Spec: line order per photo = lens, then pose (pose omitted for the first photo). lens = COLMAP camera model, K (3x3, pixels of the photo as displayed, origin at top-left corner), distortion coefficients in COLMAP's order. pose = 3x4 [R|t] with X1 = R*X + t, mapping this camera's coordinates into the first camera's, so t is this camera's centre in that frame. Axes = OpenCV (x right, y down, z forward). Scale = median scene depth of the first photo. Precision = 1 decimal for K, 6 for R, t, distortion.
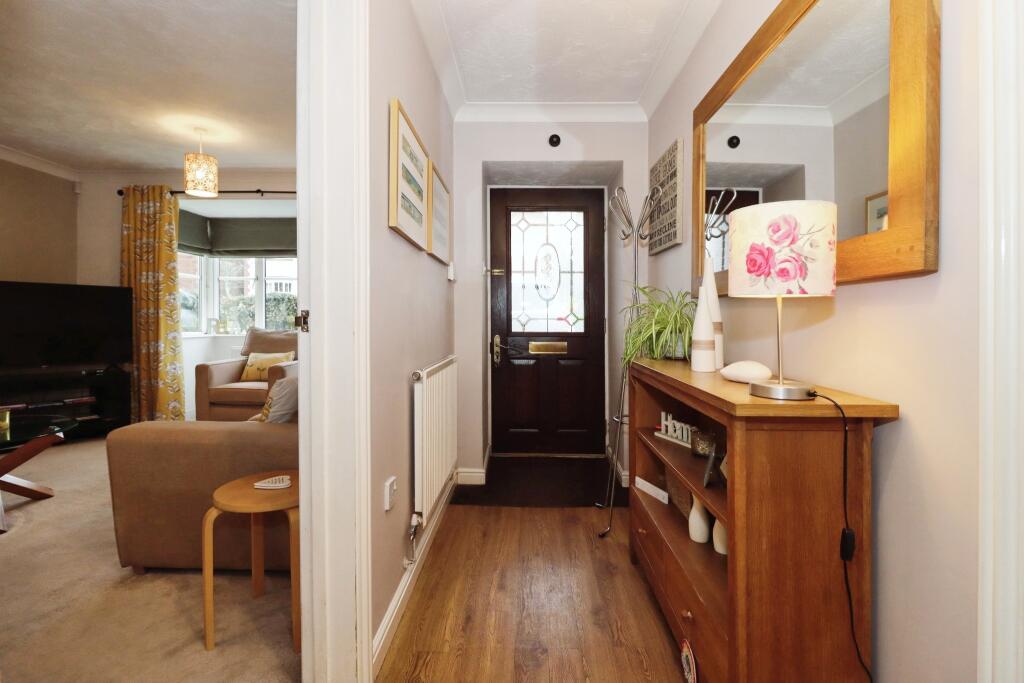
lens RADIAL K [[485.9, 0, 509.0], [0, 485.9, 315.1], [0, 0, 1]] dist [-0.001489, -0.000823]
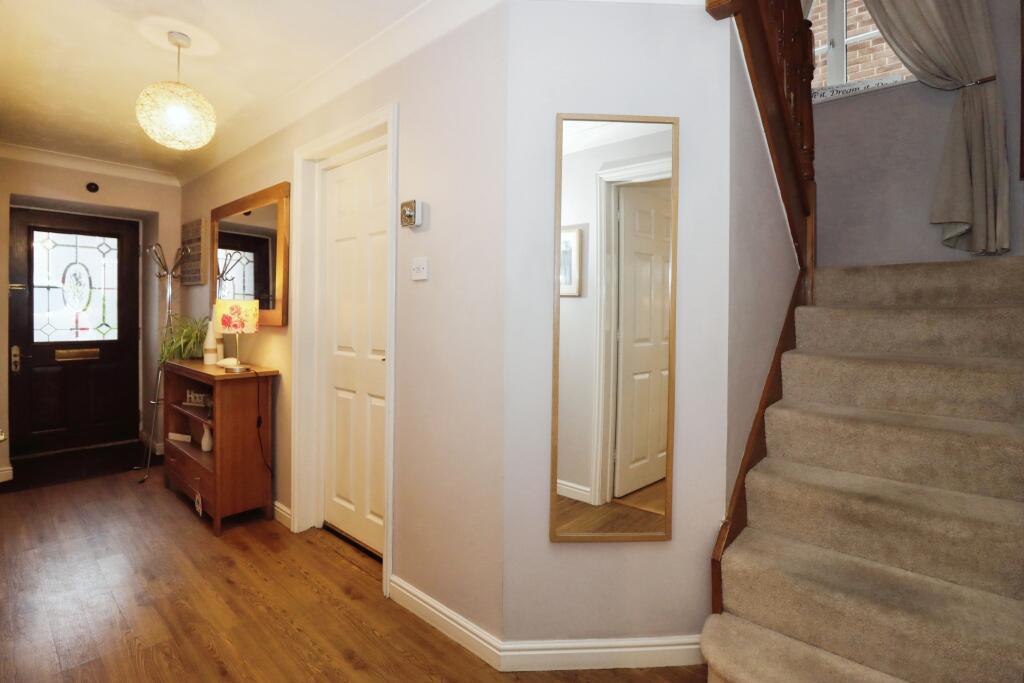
lens RADIAL K [[485.9, 0, 509.0], [0, 485.9, 315.1], [0, 0, 1]] dist [-0.001489, -0.000823]
pose [[0.645562, 0.000637, 0.763708, -0.179468], [-0.013808, 0.999846, 0.010838, -0.068238], [-0.763583, -0.017542, 0.645471, -0.664269]]
